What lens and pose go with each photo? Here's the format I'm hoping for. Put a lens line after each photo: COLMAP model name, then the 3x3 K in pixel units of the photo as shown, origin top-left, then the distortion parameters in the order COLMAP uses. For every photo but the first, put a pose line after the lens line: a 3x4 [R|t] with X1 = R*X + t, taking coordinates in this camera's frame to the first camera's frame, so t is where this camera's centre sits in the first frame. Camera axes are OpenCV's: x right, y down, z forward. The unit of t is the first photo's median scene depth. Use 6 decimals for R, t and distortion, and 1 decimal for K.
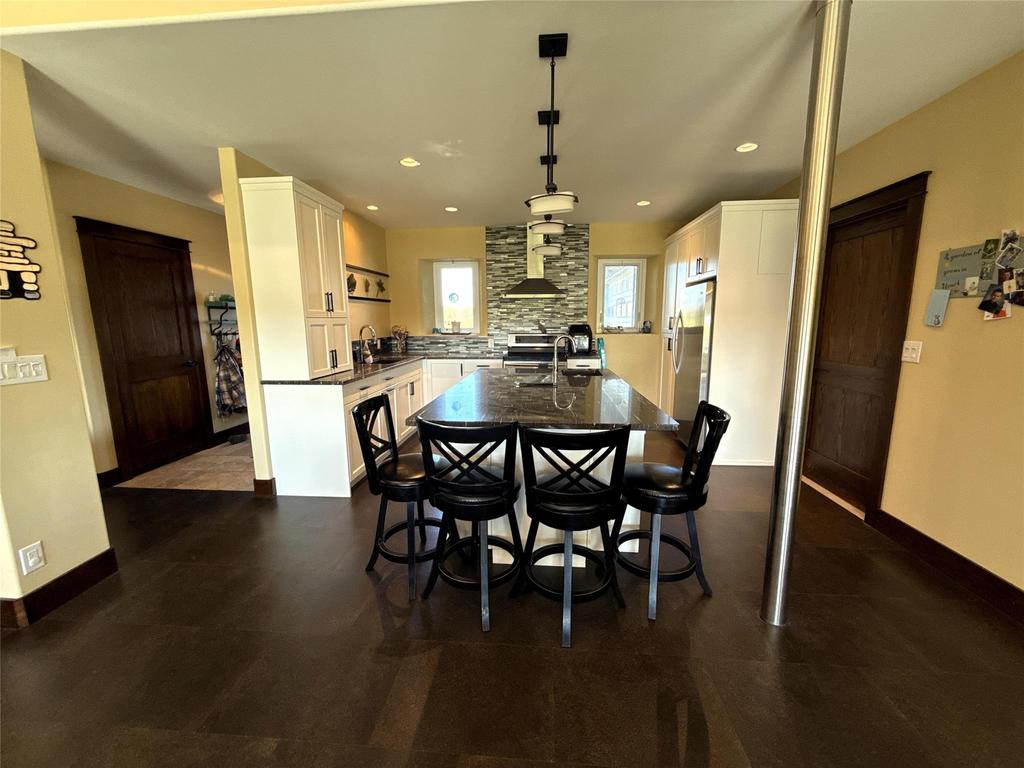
lens RADIAL K [[409.6, 0, 515.6], [0, 409.6, 384.0], [0, 0, 1]] dist [-0.001412, 0.000331]
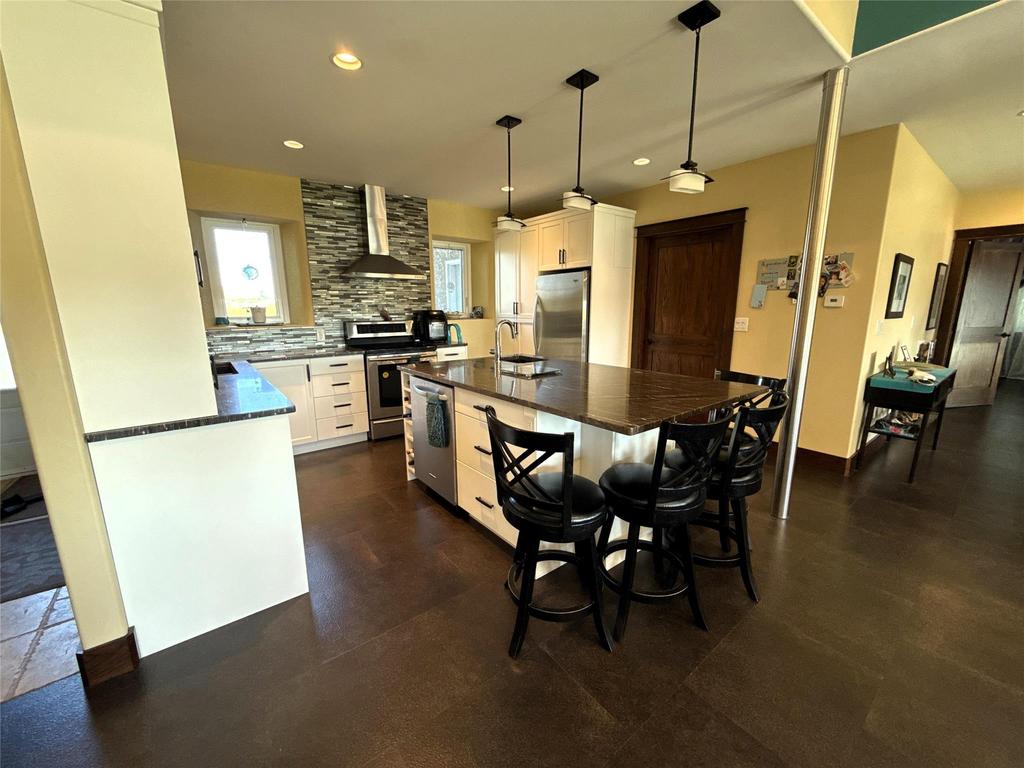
lens RADIAL K [[407.0, 0, 507.4], [0, 407.0, 384.3], [0, 0, 1]] dist [-0.001591, 0.000111]
pose [[0.733536, -0.127539, 0.667577, -0.340059], [0.106604, 0.991668, 0.072319, -0.027702], [-0.671238, 0.018118, 0.741020, 0.210251]]
